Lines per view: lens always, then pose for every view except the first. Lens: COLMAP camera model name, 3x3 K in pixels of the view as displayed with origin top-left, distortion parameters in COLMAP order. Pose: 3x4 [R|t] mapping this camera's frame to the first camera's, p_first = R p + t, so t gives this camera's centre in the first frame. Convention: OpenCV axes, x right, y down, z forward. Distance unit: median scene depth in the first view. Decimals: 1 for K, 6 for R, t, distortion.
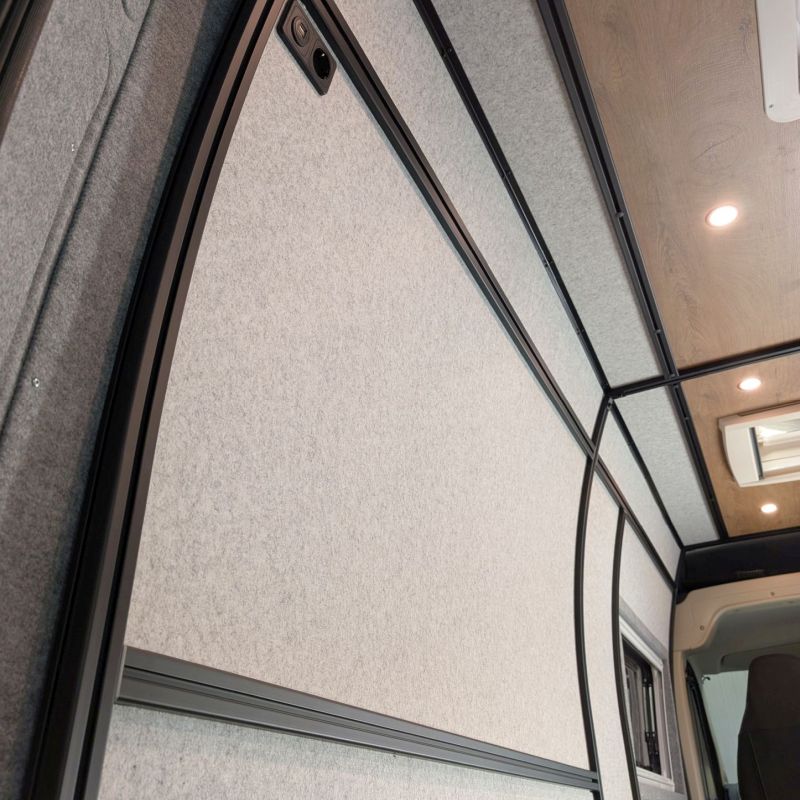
lens RADIAL K [[771.4, 0, 400.6], [0, 771.4, 376.6], [0, 0, 1]] dist [0.009244, -0.001179]
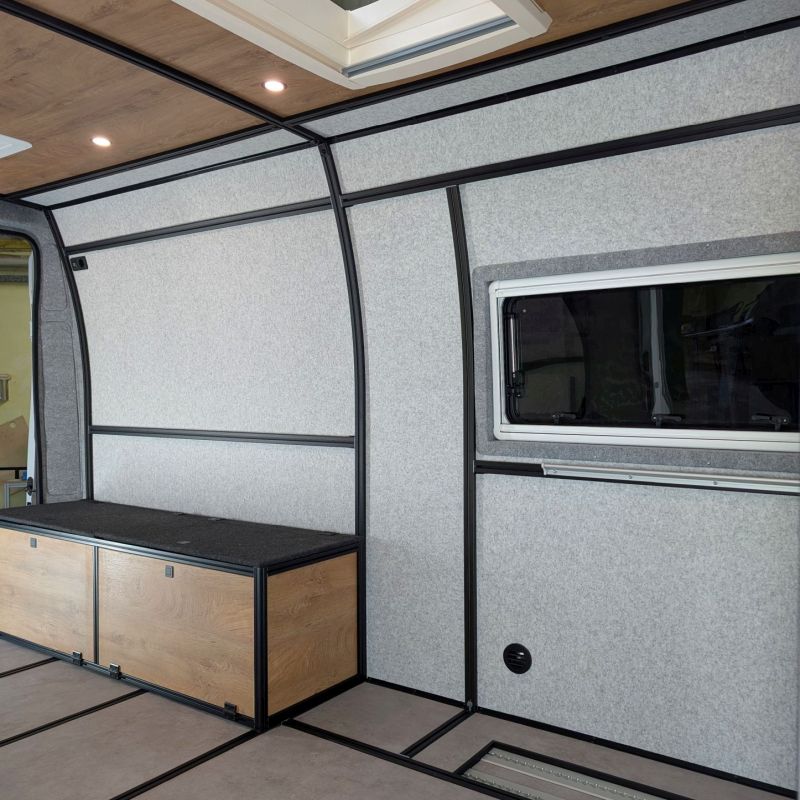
lens RADIAL K [[760.8, 0, 402.6], [0, 760.8, 411.2], [0, 0, 1]] dist [0.014507, 0.003750]
pose [[-0.170952, 0.040881, -0.984431, 1.364467], [0.506508, 0.860653, -0.052217, 0.479794], [0.845119, -0.507548, -0.167837, 1.095630]]
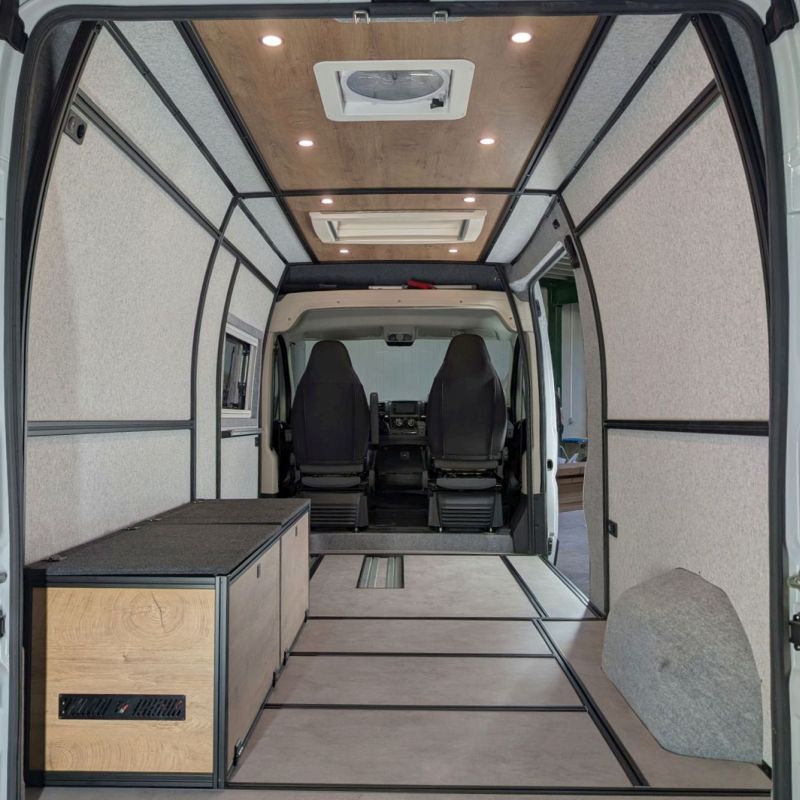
lens RADIAL K [[810.0, 0, 377.0], [0, 810.0, 399.3], [0, 0, 1]] dist [-0.005512, -0.015370]
pose [[0.917931, 0.025658, 0.395908, -0.092125], [-0.216019, 0.869337, 0.444510, -0.395490], [-0.332773, -0.493553, 0.803534, -0.549203]]
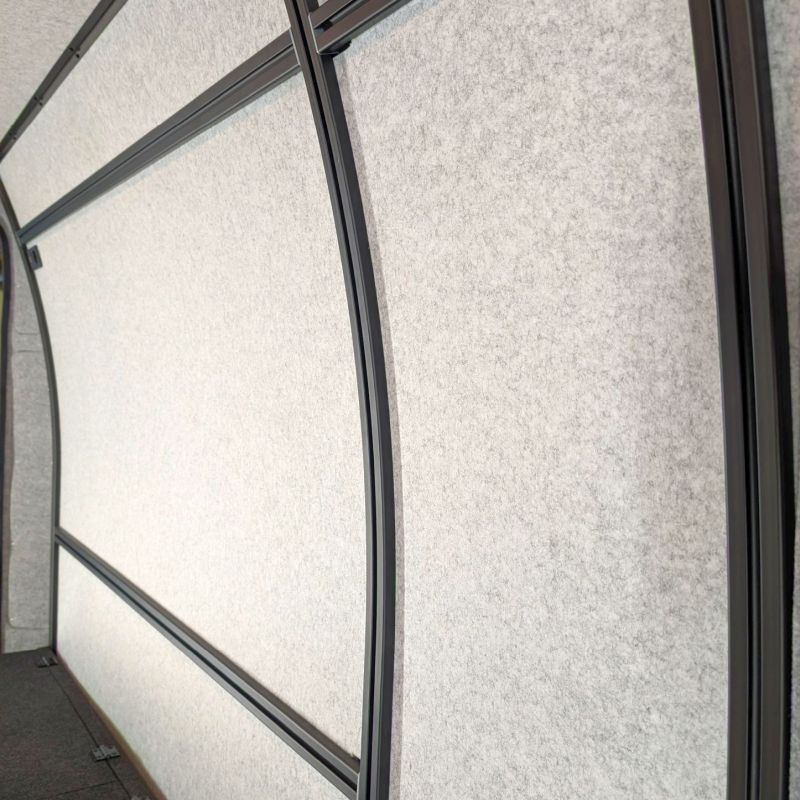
lens RADIAL K [[771.4, 0, 400.6], [0, 771.4, 376.6], [0, 0, 1]] dist [0.009244, -0.001179]
pose [[-0.485895, -0.018179, -0.873828, 0.538738], [0.412839, 0.876449, -0.247794, 0.343150], [0.770370, -0.481152, -0.418357, 1.087559]]
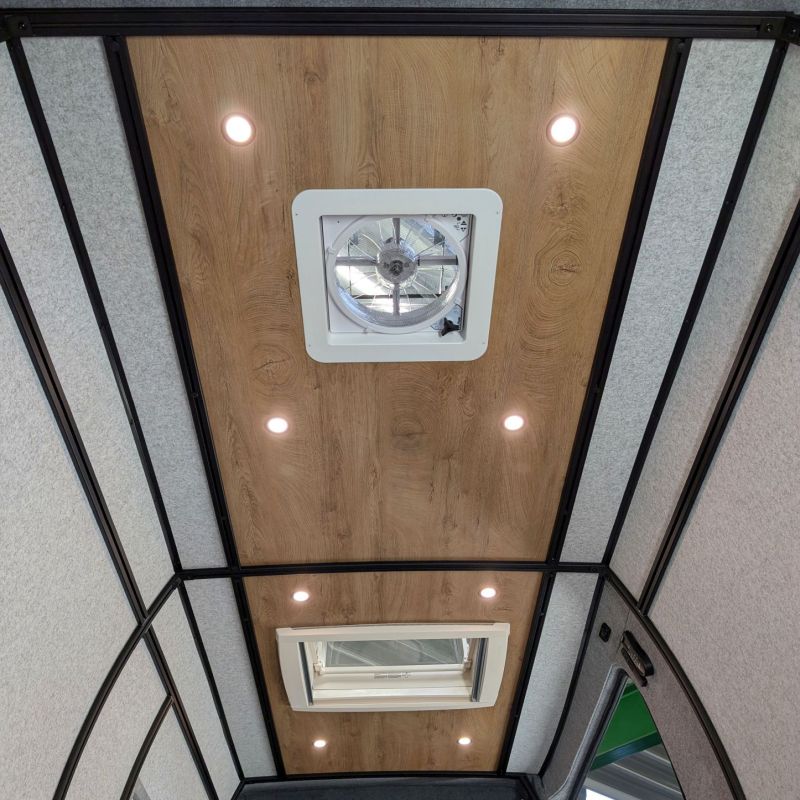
lens RADIAL K [[761.1, 0, 401.4], [0, 761.1, 456.2], [0, 0, 1]] dist [0.023898, -0.012872]
pose [[0.899583, 0.304271, 0.313321, 0.163201], [-0.210418, 0.930583, -0.299567, 0.128000], [-0.382720, 0.203557, 0.901160, -0.150842]]
